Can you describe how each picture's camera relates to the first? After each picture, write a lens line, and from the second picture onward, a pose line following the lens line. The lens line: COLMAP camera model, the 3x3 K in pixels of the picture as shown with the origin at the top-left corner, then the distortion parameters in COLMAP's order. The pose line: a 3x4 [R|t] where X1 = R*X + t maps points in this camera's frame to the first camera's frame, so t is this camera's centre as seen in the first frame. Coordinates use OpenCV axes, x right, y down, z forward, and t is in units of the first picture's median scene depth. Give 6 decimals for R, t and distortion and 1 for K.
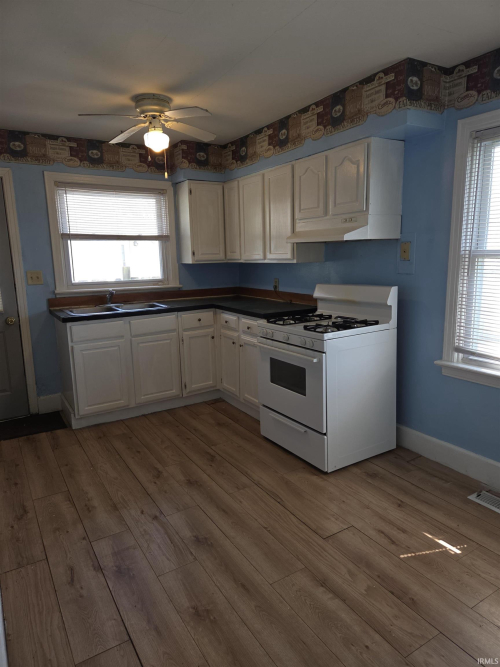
lens RADIAL K [[449.2, 0, 250.4], [0, 449.2, 330.1], [0, 0, 1]] dist [0.147453, -0.155895]
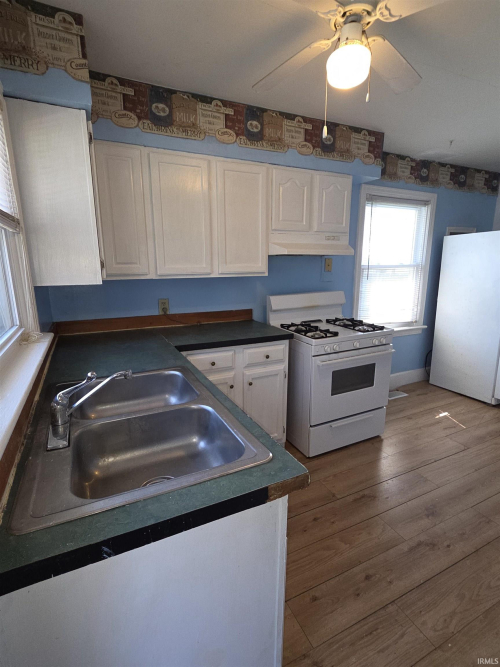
lens RADIAL K [[327.2, 0, 246.5], [0, 327.2, 337.4], [0, 0, 1]] dist [0.000691, -0.002381]
pose [[0.101528, -0.192512, 0.976028, -0.663956], [0.174117, 0.969393, 0.173091, -0.168054], [-0.979477, 0.152369, 0.131940, 1.094687]]
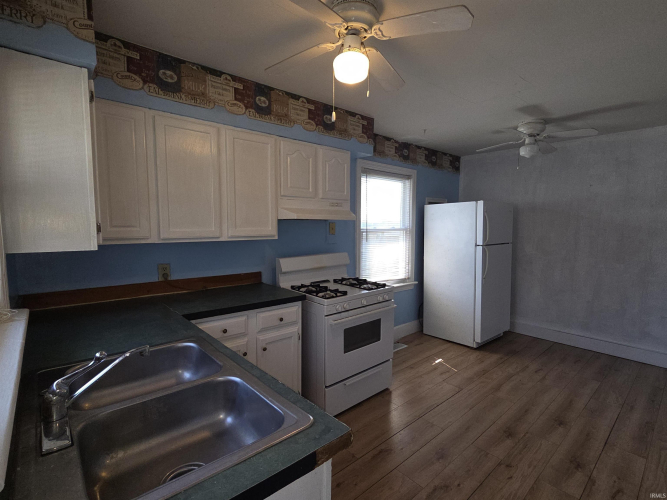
lens RADIAL K [[327.2, 0, 336.6], [0, 327.2, 254.7], [0, 0, 1]] dist [0.000691, -0.002381]
pose [[-0.179285, -0.062988, 0.981779, -0.678806], [0.169804, 0.980990, 0.093946, -0.179216], [-0.969032, 0.183553, -0.165181, 1.124480]]
